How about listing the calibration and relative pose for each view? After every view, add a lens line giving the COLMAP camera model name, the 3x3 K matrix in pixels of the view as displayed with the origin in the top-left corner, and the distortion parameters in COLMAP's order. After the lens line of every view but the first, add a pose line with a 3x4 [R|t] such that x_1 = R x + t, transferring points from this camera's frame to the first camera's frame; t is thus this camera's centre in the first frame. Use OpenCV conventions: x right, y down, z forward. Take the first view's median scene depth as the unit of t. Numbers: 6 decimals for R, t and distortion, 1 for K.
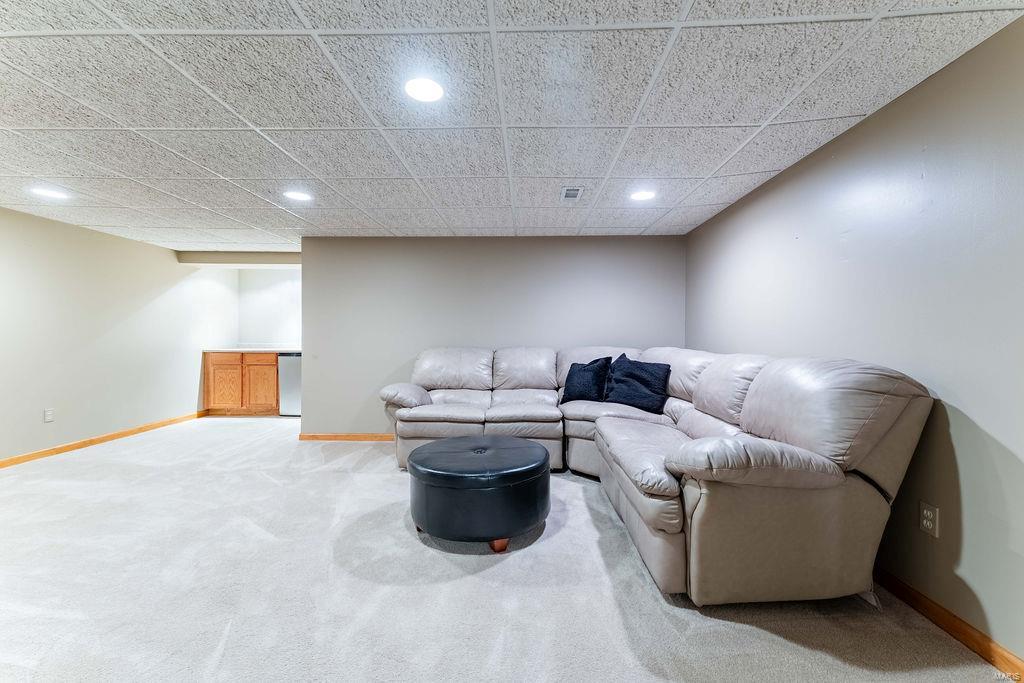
lens RADIAL K [[415.5, 0, 512.0], [0, 415.5, 341.5], [0, 0, 1]] dist [0.023864, -0.000122]
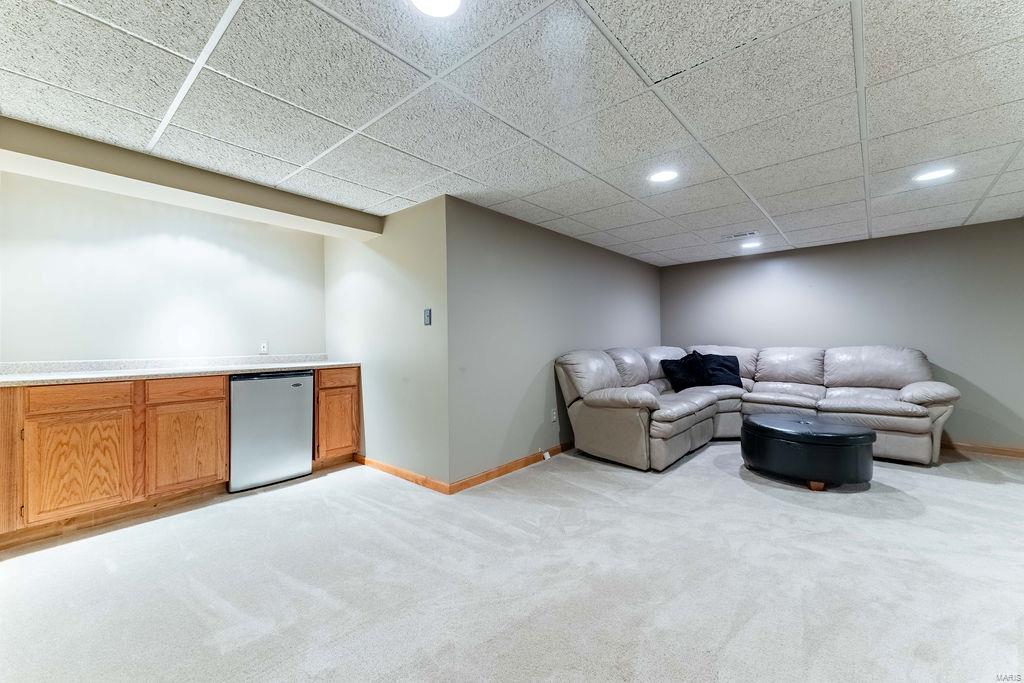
lens RADIAL K [[415.5, 0, 512.0], [0, 415.5, 341.5], [0, 0, 1]] dist [0.023864, -0.000122]
pose [[0.614147, -0.014588, 0.789057, -0.760115], [0.015583, 0.999858, 0.006357, -0.012594], [-0.789038, 0.008392, 0.614288, 0.394245]]
